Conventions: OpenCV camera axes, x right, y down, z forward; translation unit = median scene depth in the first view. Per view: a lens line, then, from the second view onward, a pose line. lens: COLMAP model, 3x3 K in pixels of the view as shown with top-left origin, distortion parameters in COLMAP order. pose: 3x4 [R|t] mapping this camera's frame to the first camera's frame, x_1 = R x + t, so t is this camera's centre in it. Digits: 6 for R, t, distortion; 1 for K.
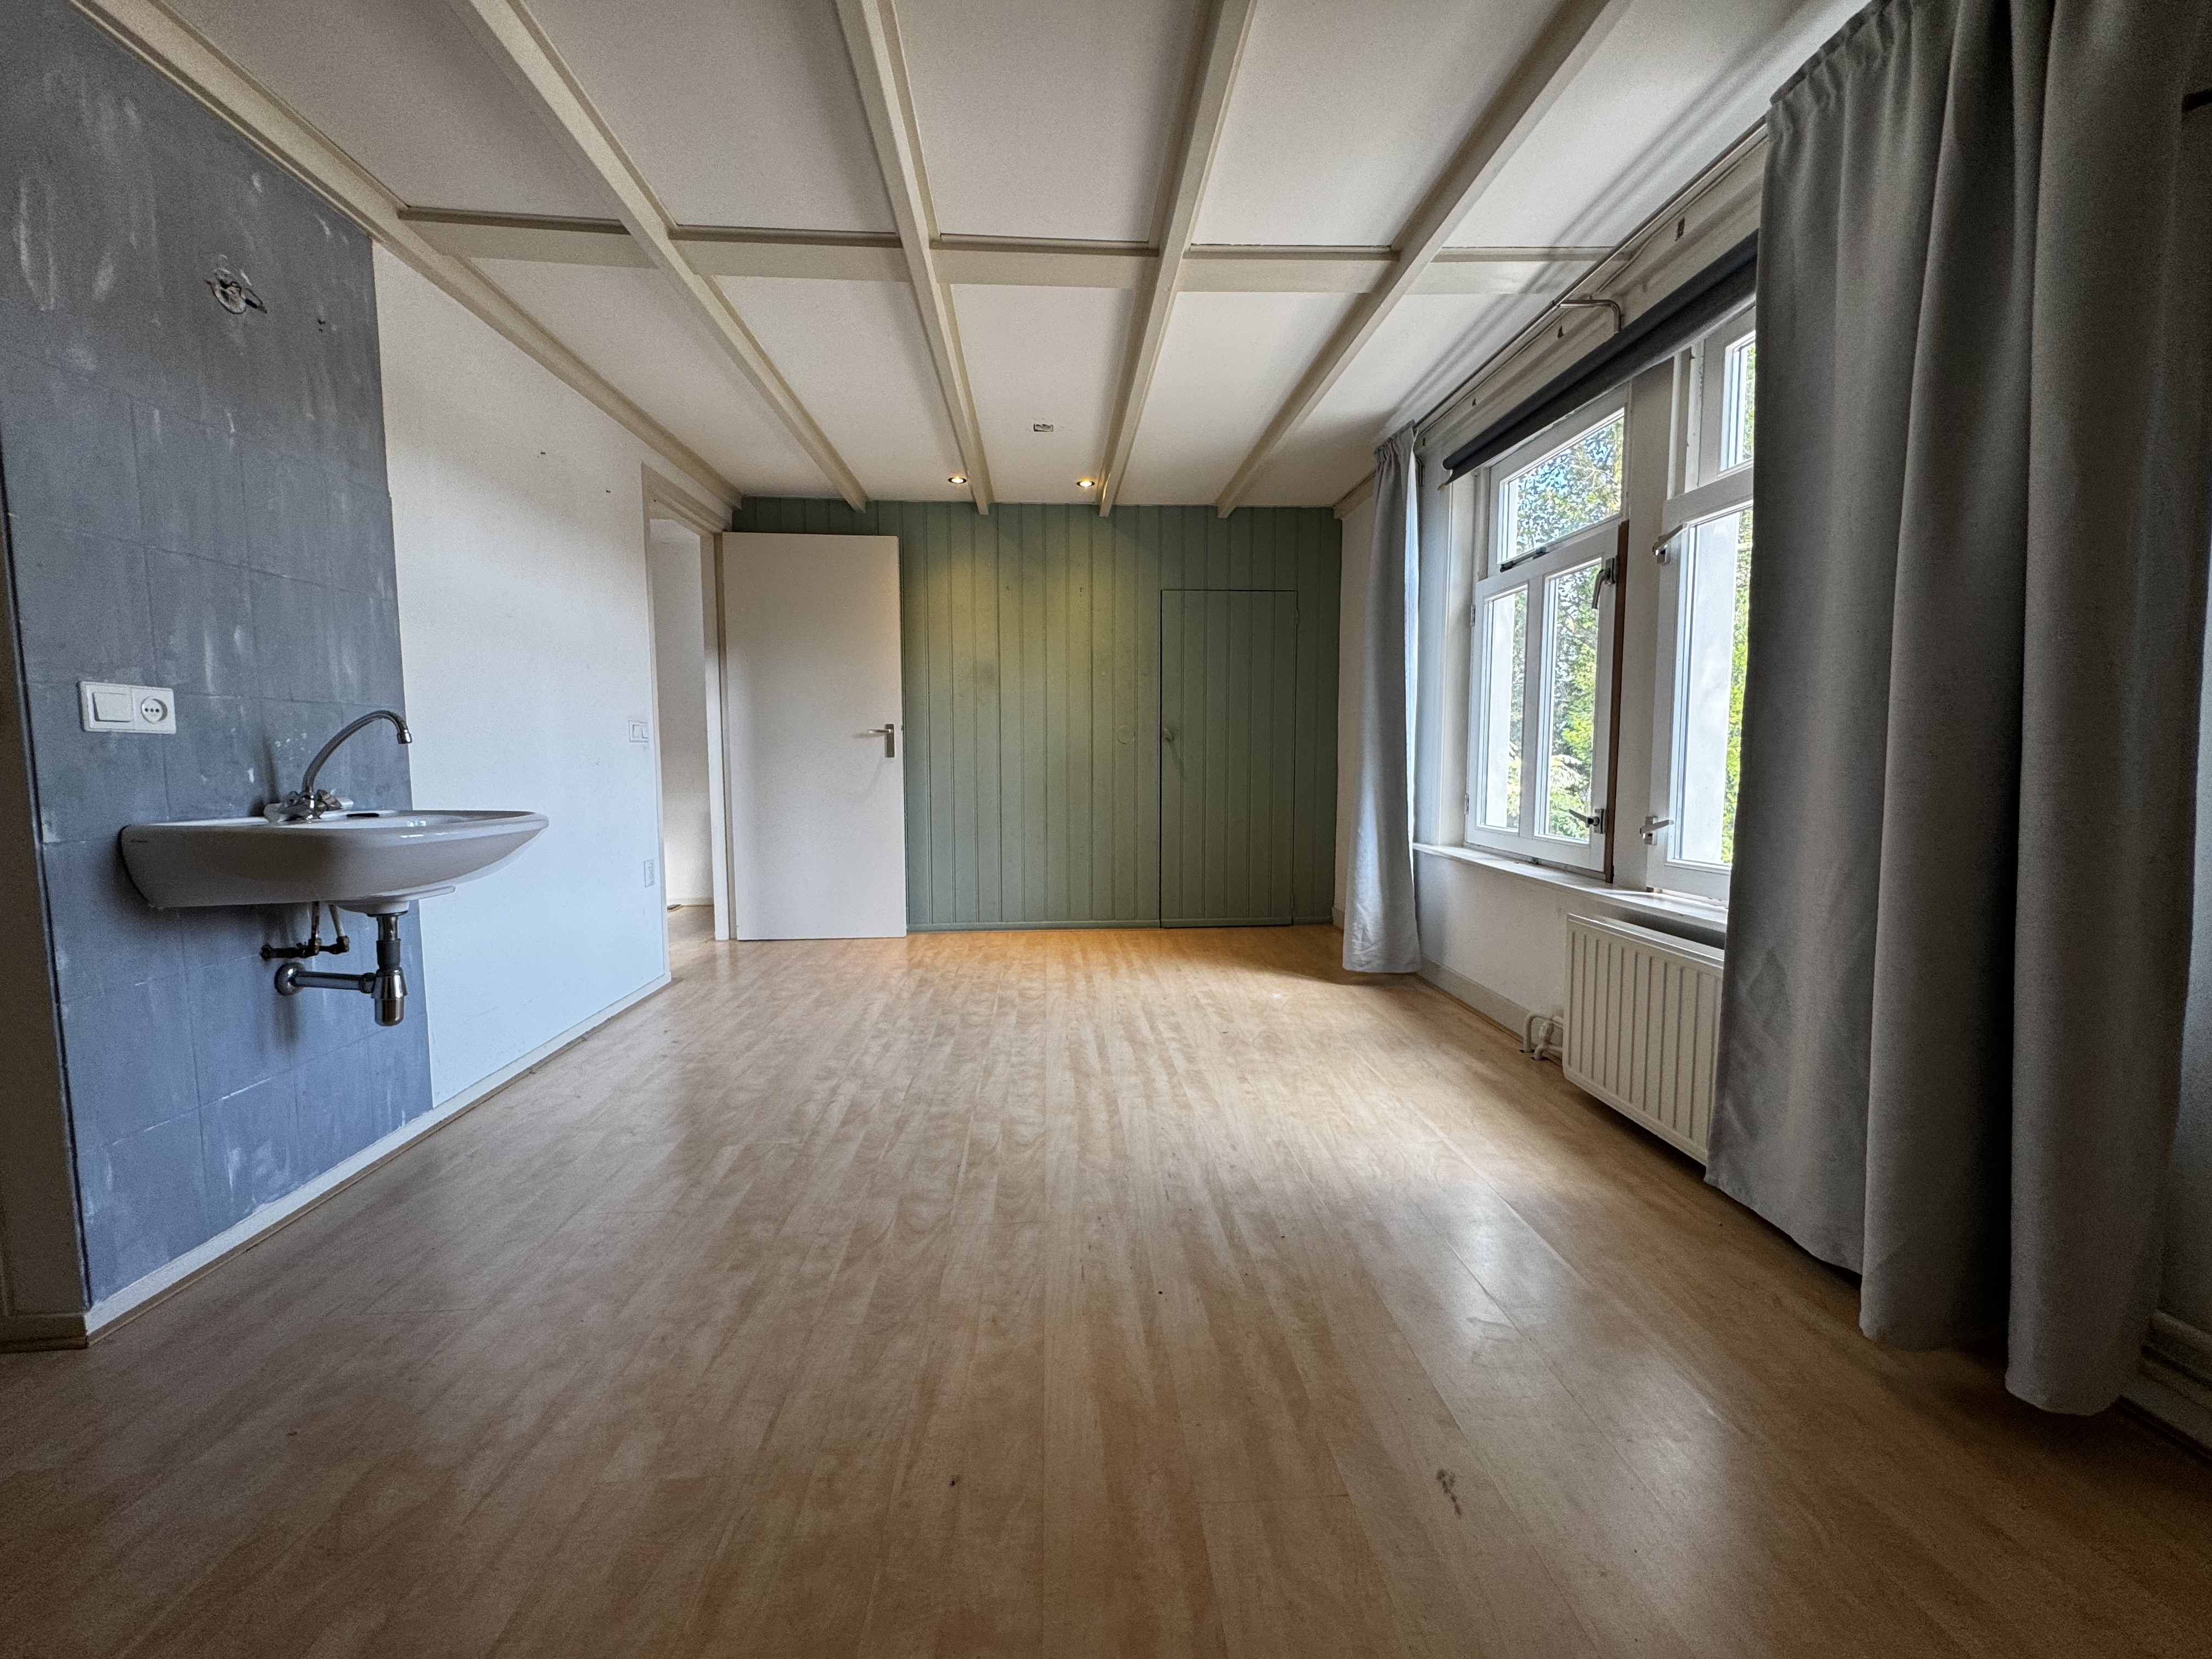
lens RADIAL K [[882.2, 0, 1111.5], [0, 882.2, 832.6], [0, 0, 1]] dist [-0.003593, 0.000310]
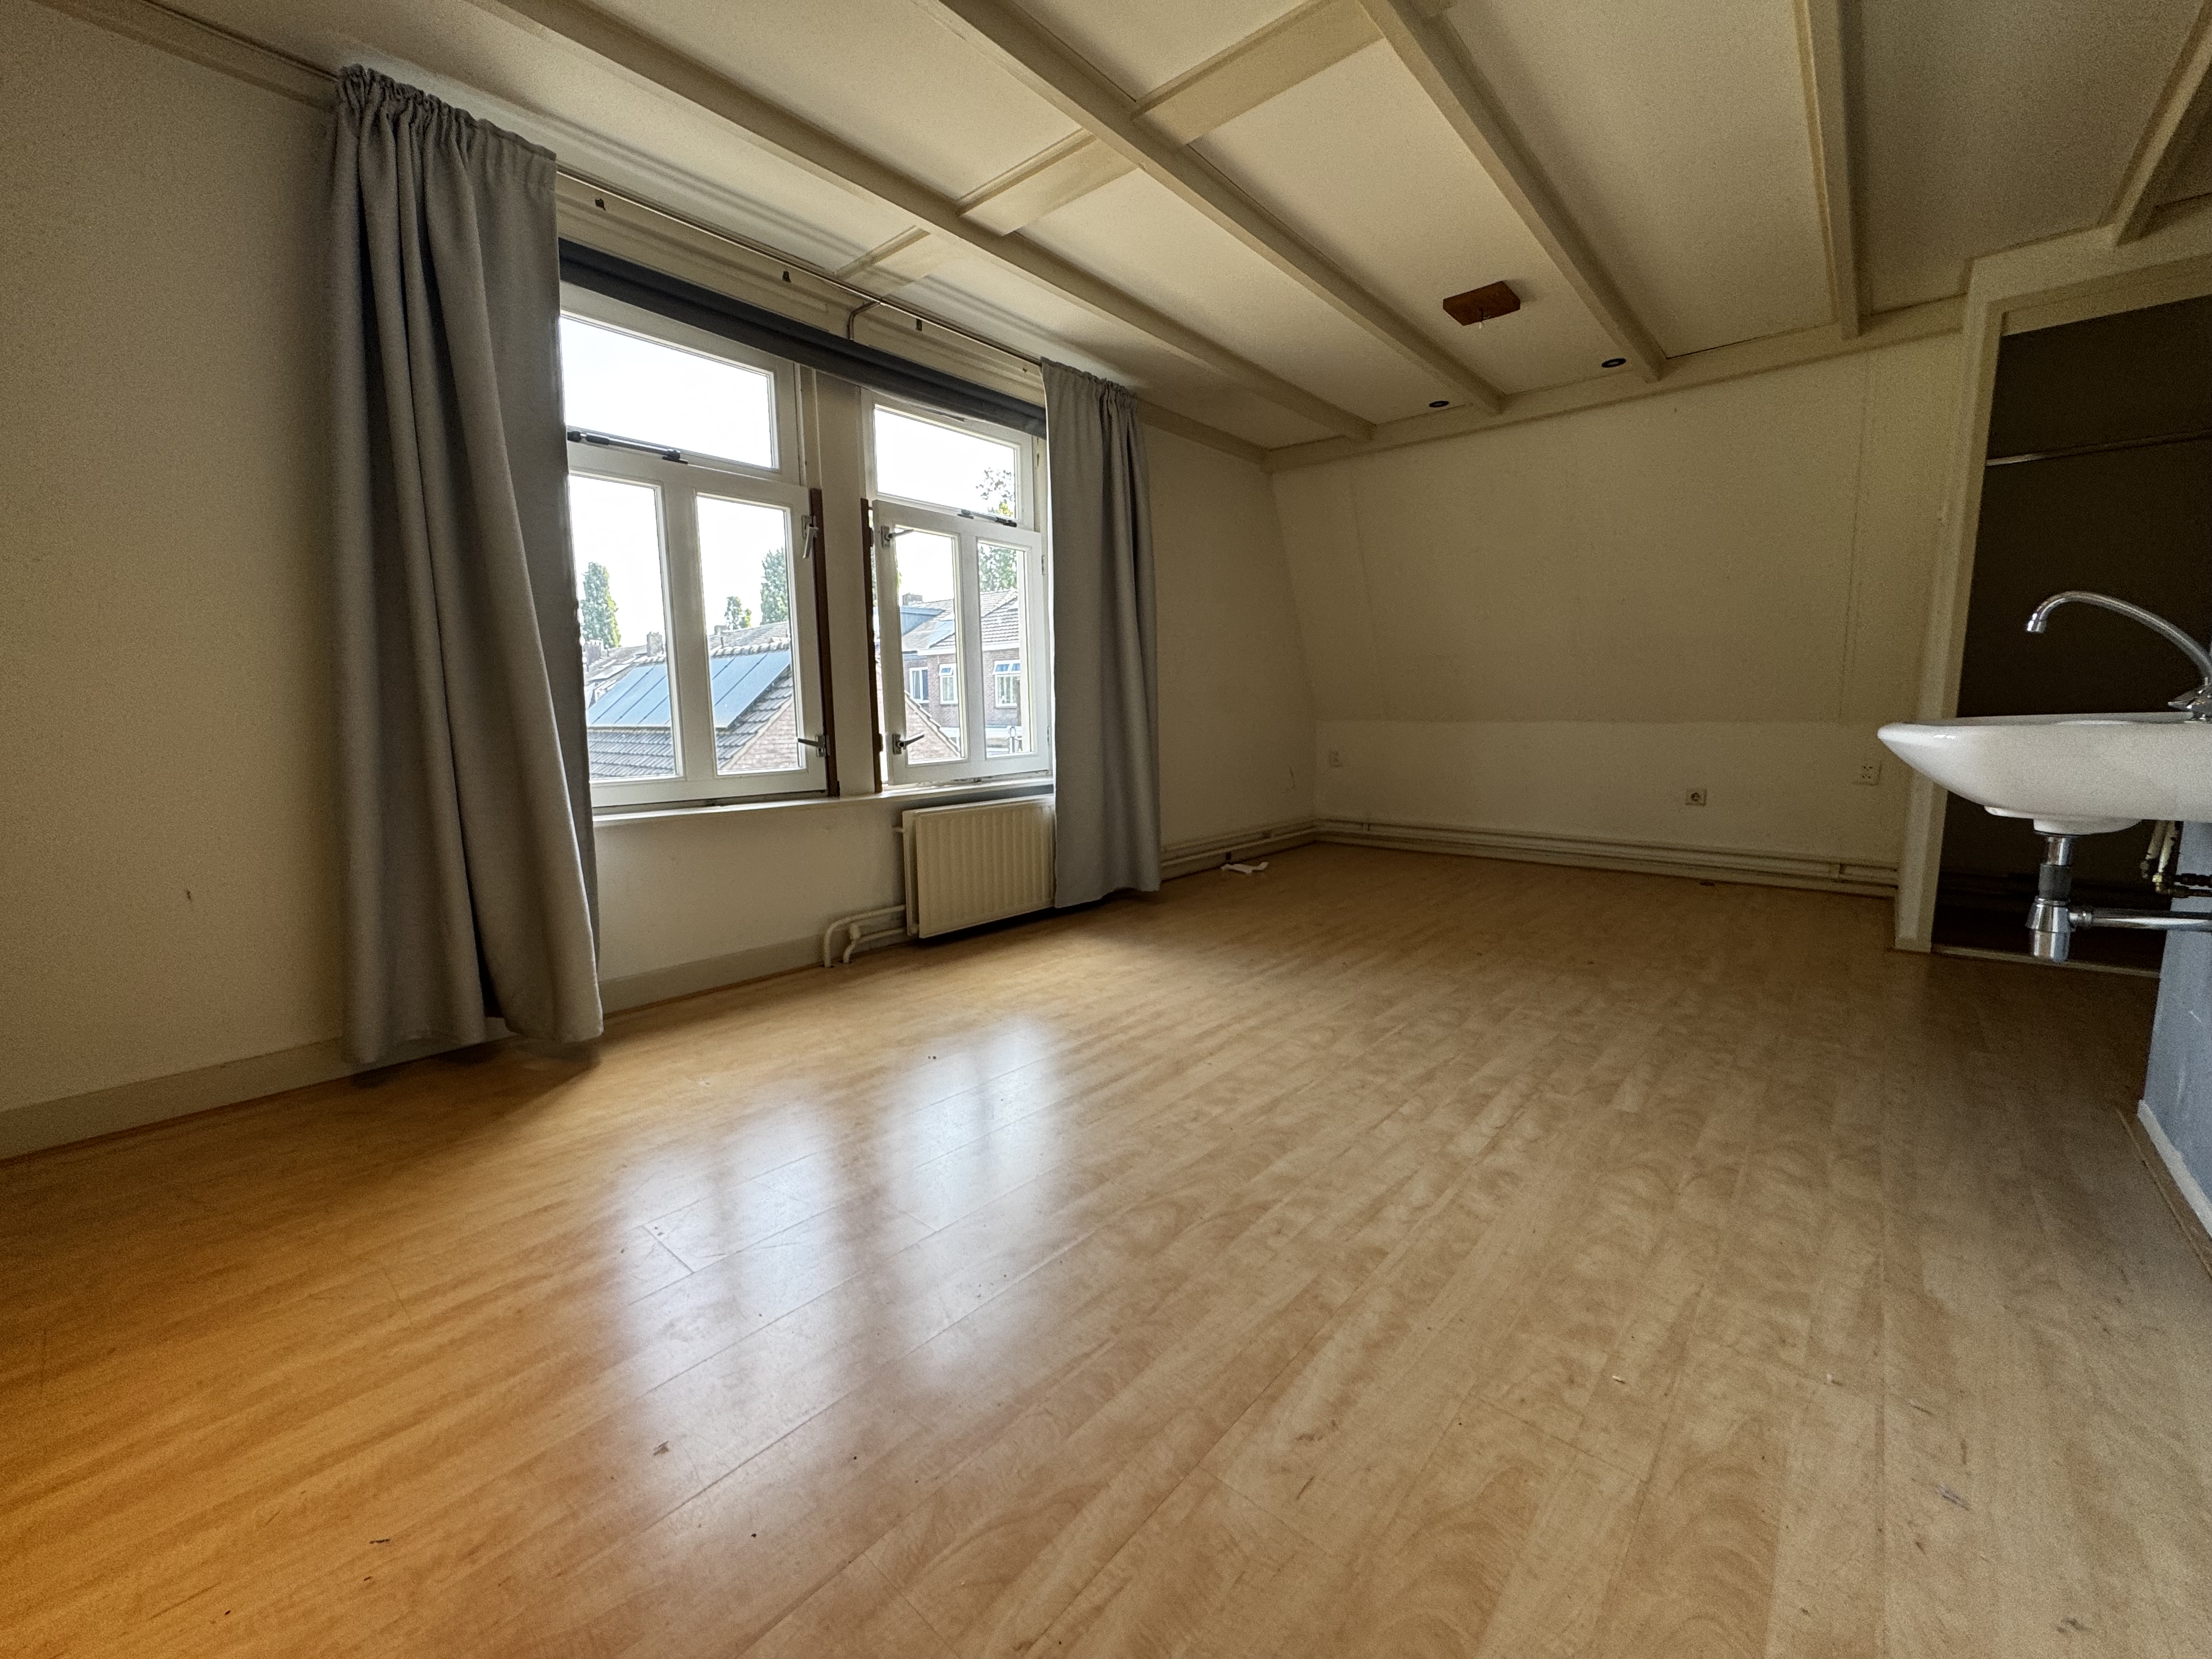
lens RADIAL K [[882.2, 0, 1113.8], [0, 882.2, 821.5], [0, 0, 1]] dist [-0.003593, 0.000310]
pose [[-0.708193, -0.077499, 0.701753, -0.595226], [0.075026, 0.980068, 0.183950, -0.109947], [-0.702022, 0.182921, -0.688263, 1.712993]]
